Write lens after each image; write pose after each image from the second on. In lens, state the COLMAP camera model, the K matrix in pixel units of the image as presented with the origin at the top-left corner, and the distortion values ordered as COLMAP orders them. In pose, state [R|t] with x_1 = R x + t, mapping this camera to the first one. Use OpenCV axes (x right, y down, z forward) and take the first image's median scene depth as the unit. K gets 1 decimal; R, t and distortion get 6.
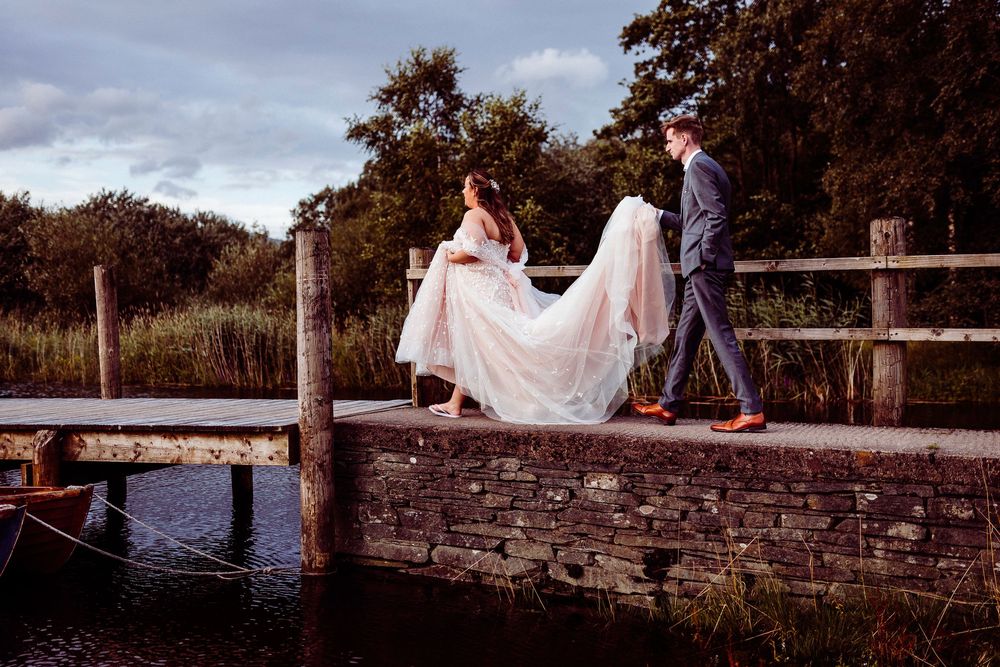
lens RADIAL K [[1041.3, 0, 500.7], [0, 1041.3, 334.0], [0, 0, 1]] dist [-0.009367, 0.000000]
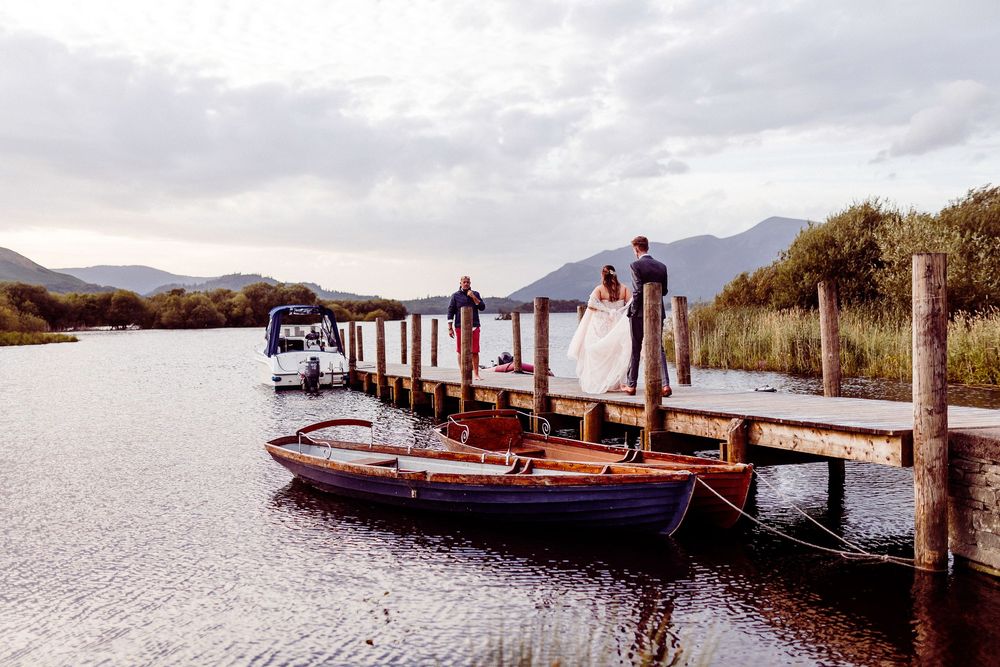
lens RADIAL K [[1041.3, 0, 503.1], [0, 1041.3, 335.8], [0, 0, 1]] dist [-0.009367, 0.000000]
pose [[0.647523, 0.017761, -0.761839, 0.356519], [-0.009722, 0.999840, 0.015047, -0.025489], [0.761984, -0.002337, 0.647591, -0.041638]]
